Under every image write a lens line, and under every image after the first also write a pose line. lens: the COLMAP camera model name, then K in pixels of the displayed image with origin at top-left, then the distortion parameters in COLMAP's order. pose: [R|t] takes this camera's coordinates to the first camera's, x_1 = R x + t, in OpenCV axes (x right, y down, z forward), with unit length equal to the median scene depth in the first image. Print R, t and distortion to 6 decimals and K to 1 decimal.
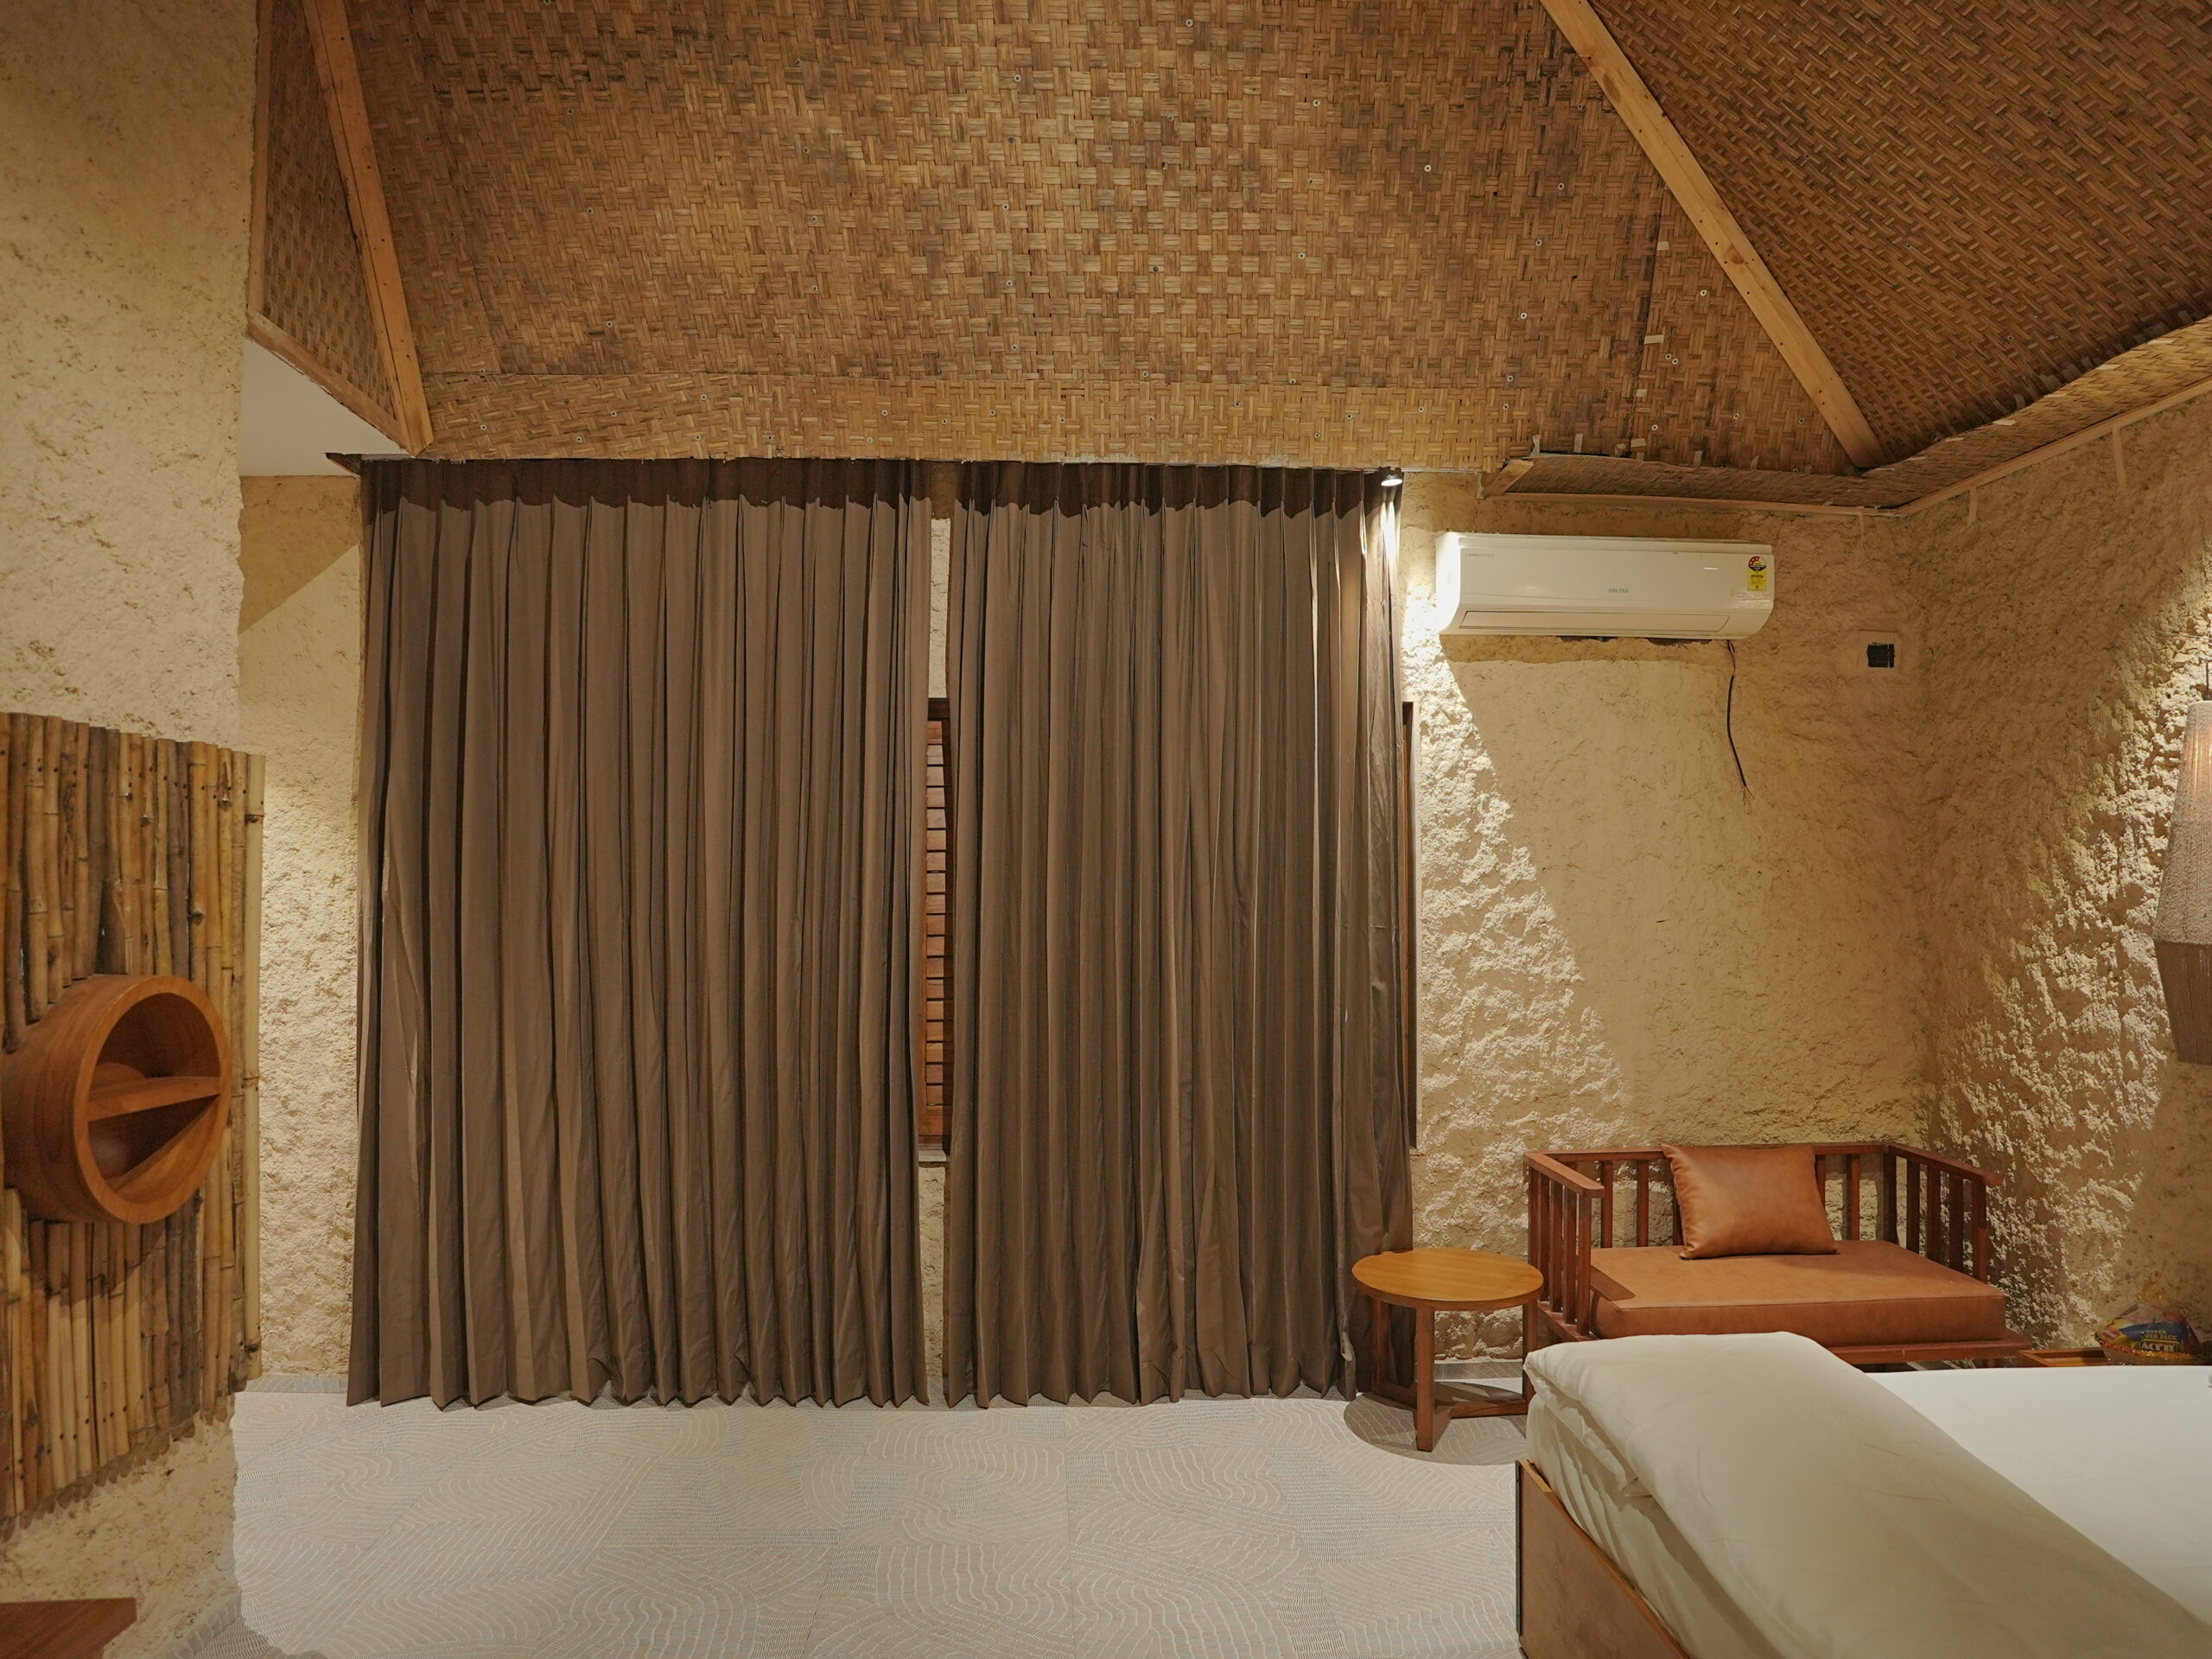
lens RADIAL K [[1459.0, 0, 1103.0], [0, 1459.0, 837.0], [0, 0, 1]] dist [-0.098263, 0.051324]
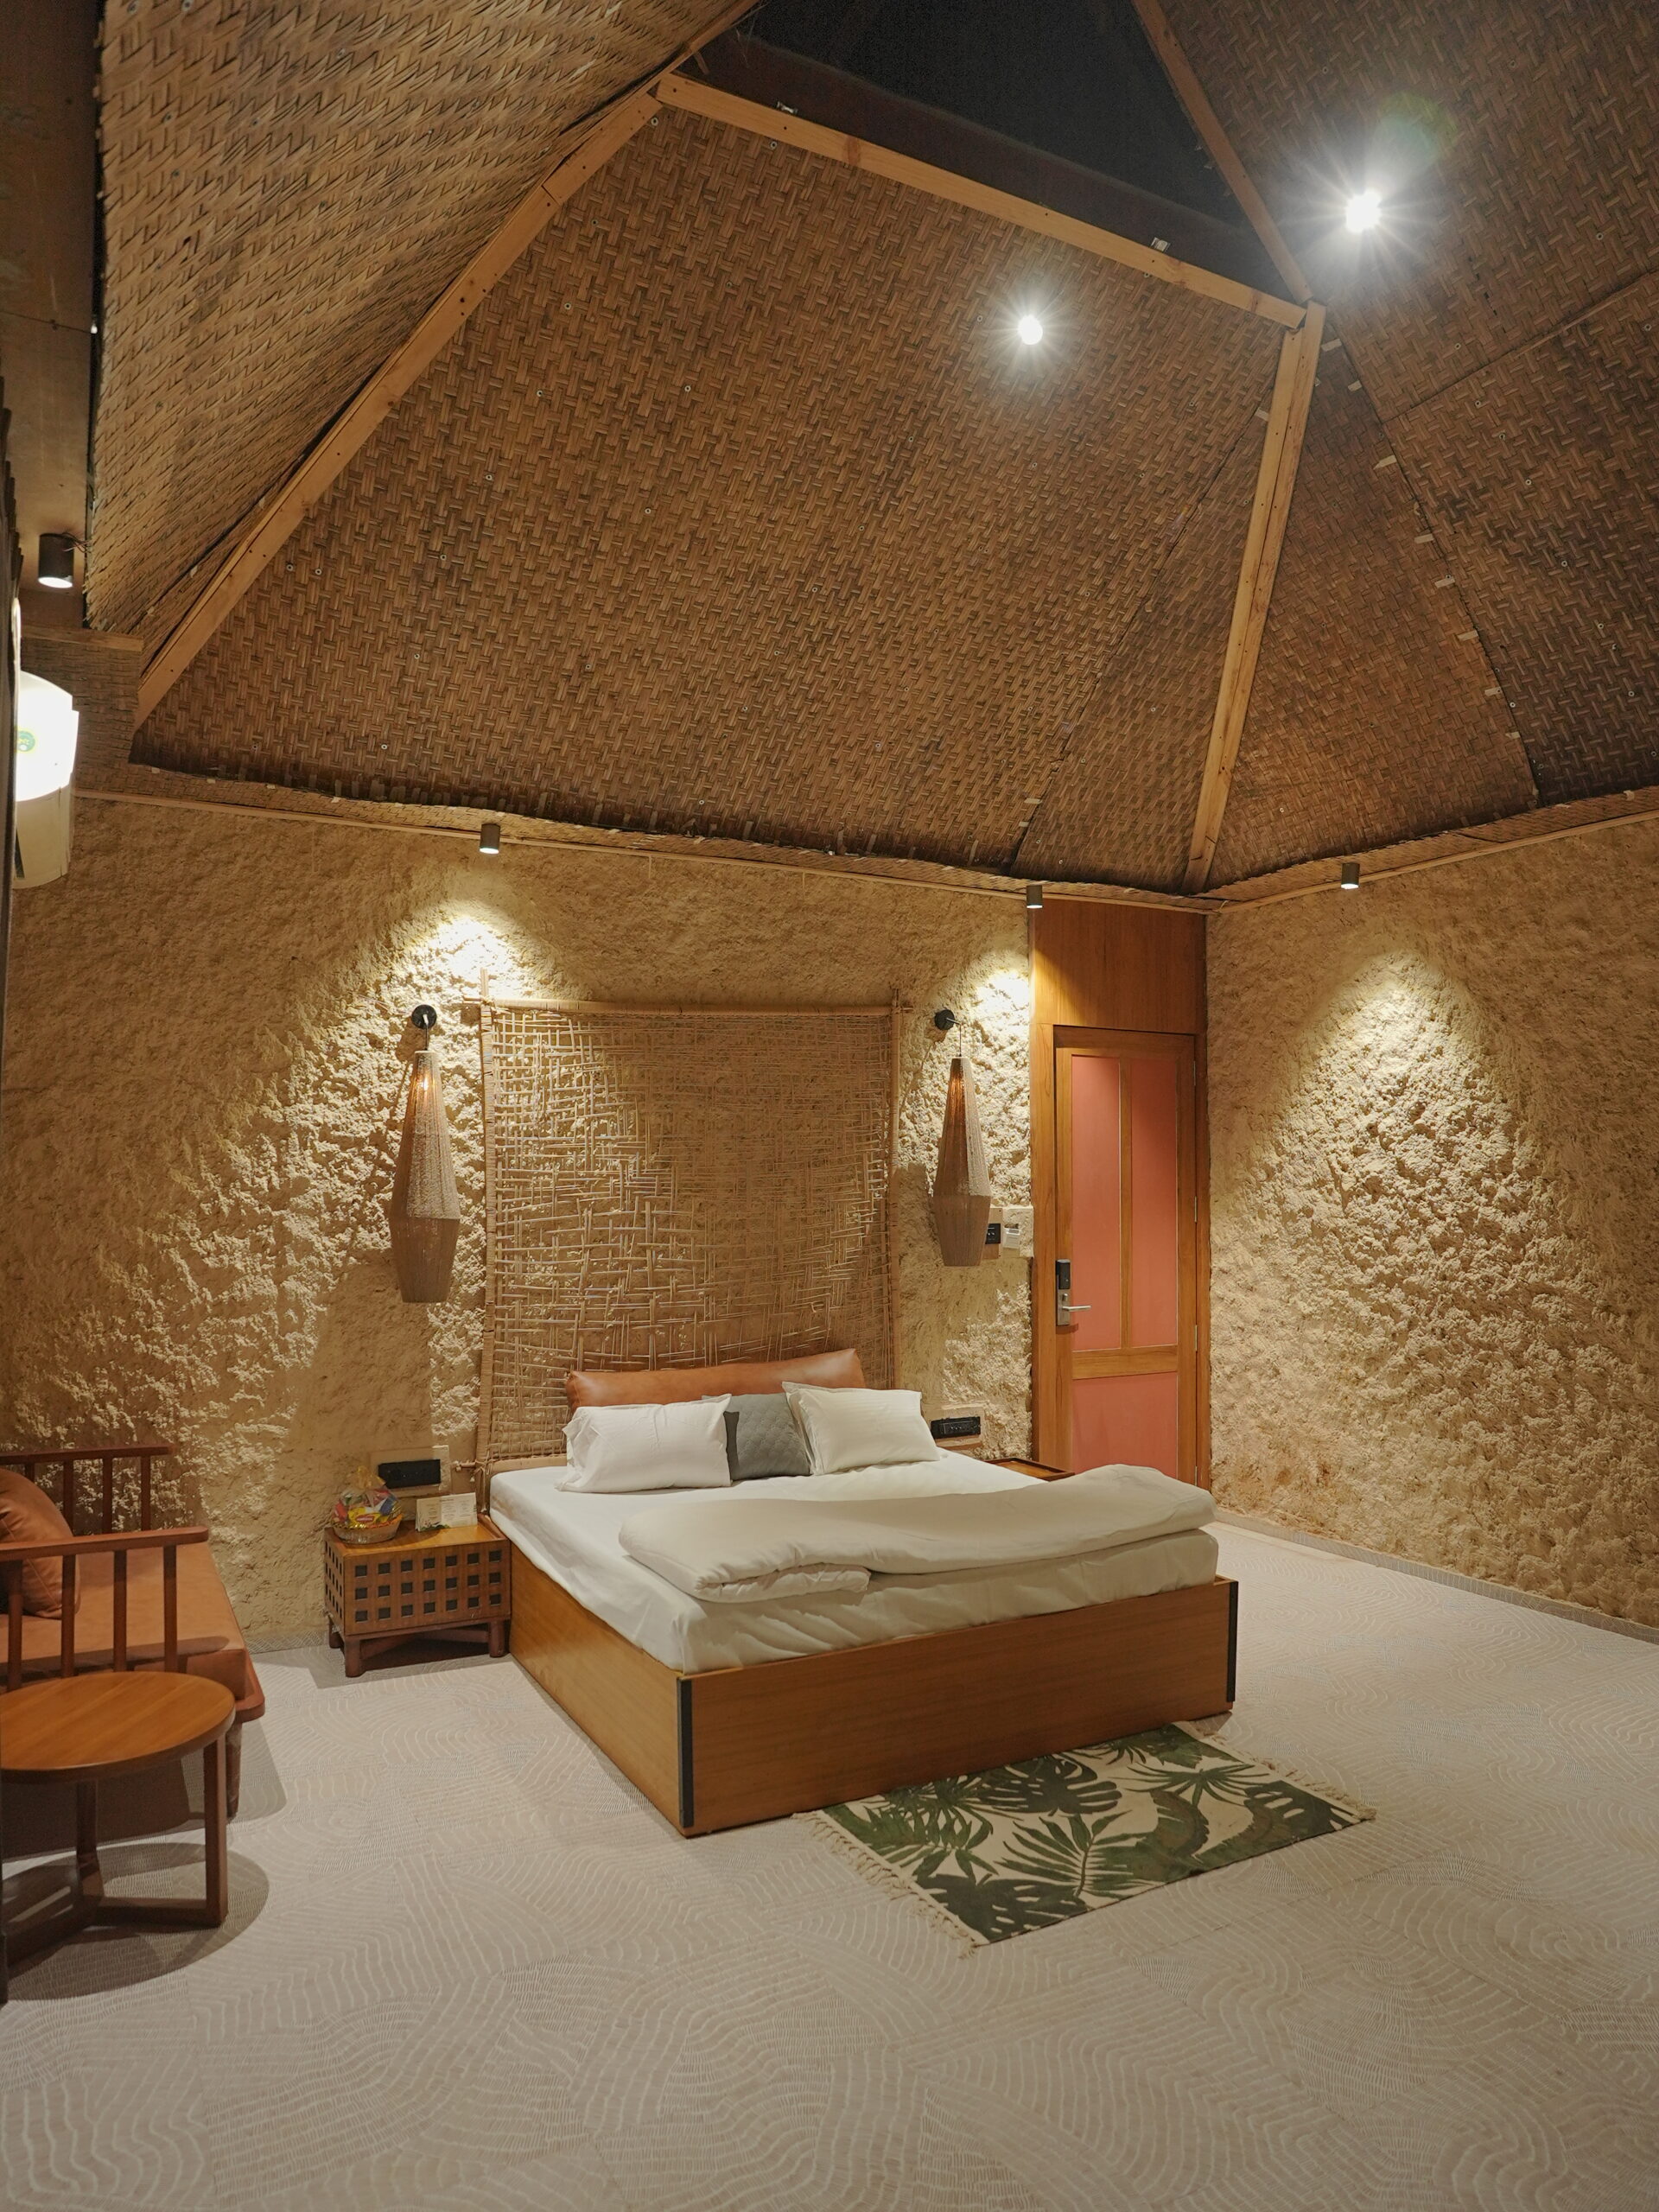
lens RADIAL K [[1459.0, 0, 827.6], [0, 1459.0, 1109.5], [0, 0, 1]] dist [-0.098263, 0.051324]
pose [[-0.443576, 0.040316, 0.895330, -0.632227], [-0.027444, 0.997908, -0.058532, 0.034019], [-0.895817, -0.050534, -0.441542, 1.111186]]
